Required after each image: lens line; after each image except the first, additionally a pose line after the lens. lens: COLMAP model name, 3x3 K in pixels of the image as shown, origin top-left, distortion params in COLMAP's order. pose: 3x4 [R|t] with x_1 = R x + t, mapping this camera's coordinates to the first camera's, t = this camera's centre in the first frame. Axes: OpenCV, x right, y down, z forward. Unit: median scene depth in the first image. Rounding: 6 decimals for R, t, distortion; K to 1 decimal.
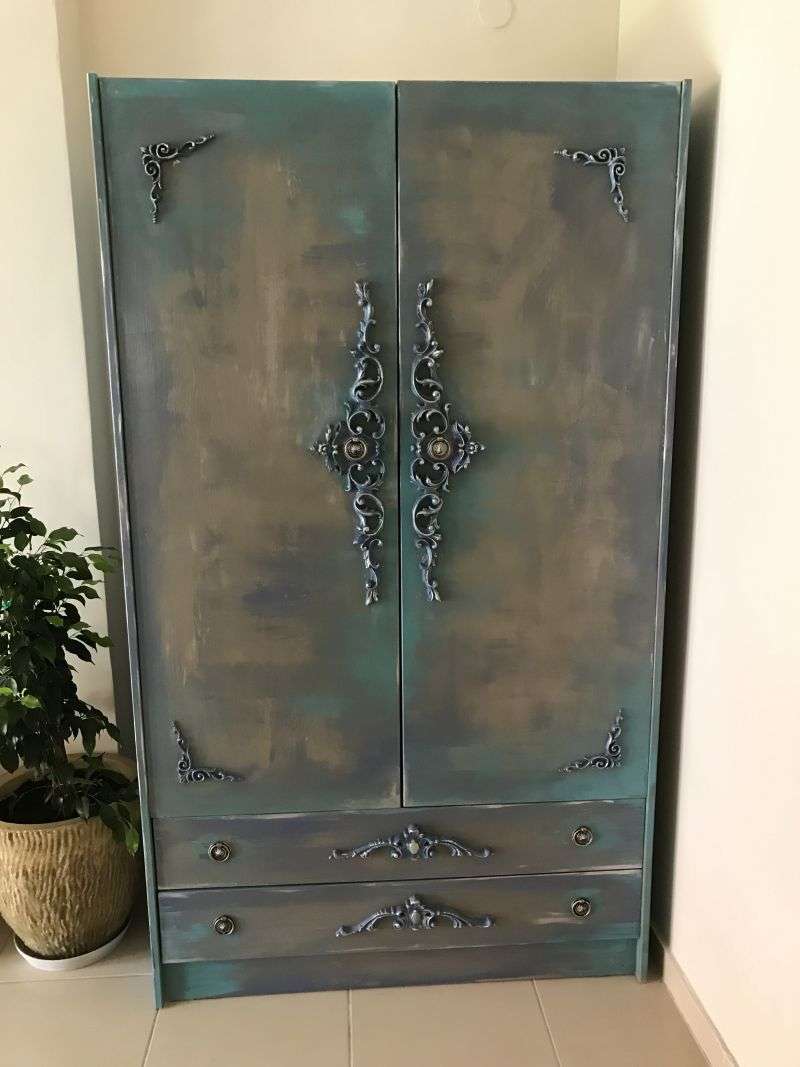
lens RADIAL K [[901.2, 0, 395.7], [0, 901.2, 533.3], [0, 0, 1]] dist [0.058004, -0.113922]
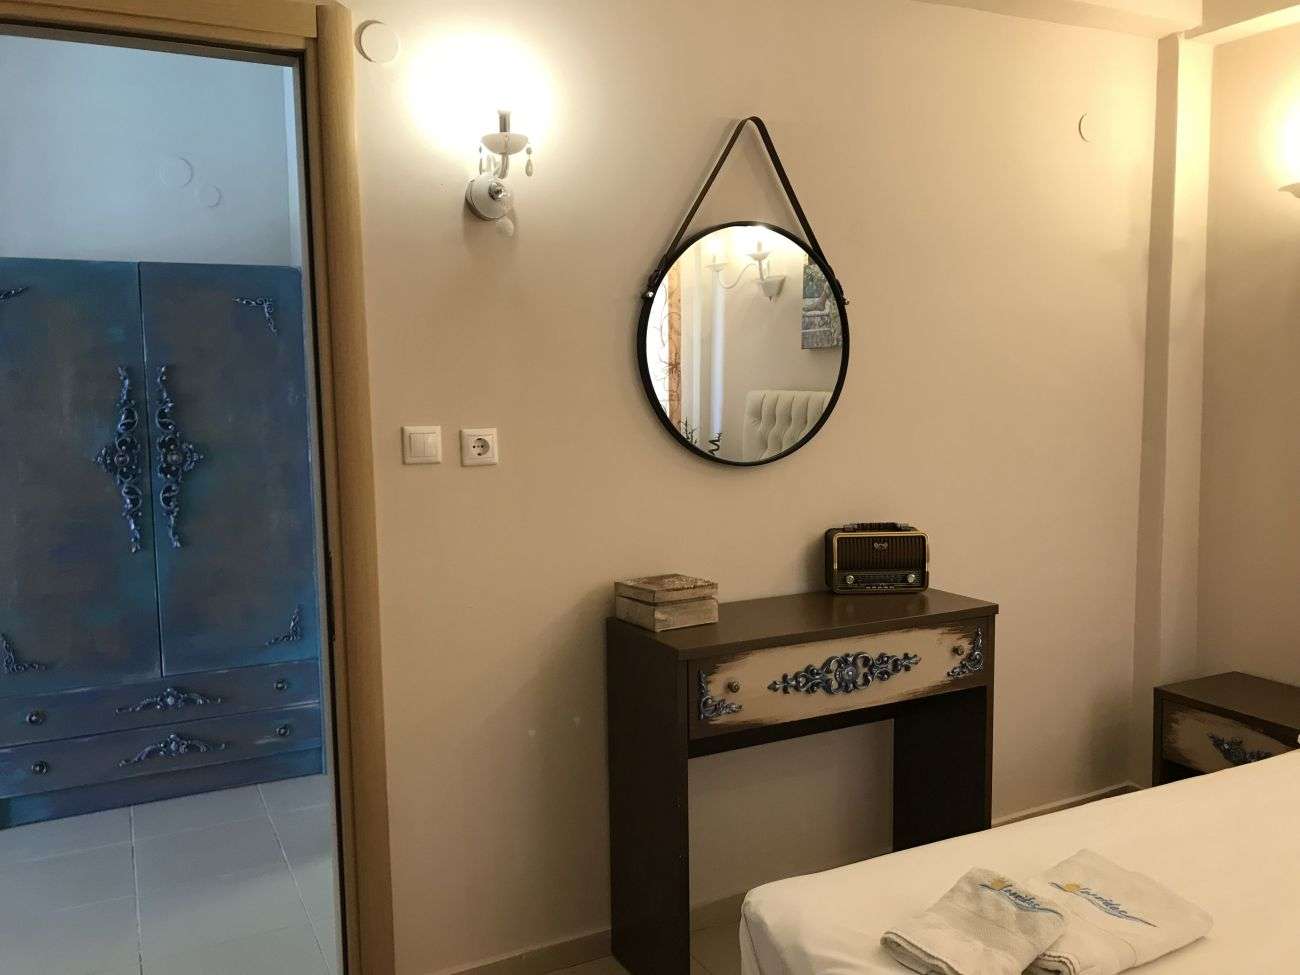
lens RADIAL K [[1098.0, 0, 640.8], [0, 1098.0, 497.8], [0, 0, 1]] dist [0.058004, -0.113922]
pose [[0.914936, -0.041909, 0.401417, 0.010761], [0.060780, 0.997559, -0.034385, 0.110665], [-0.398996, 0.055858, 0.915250, -1.300043]]
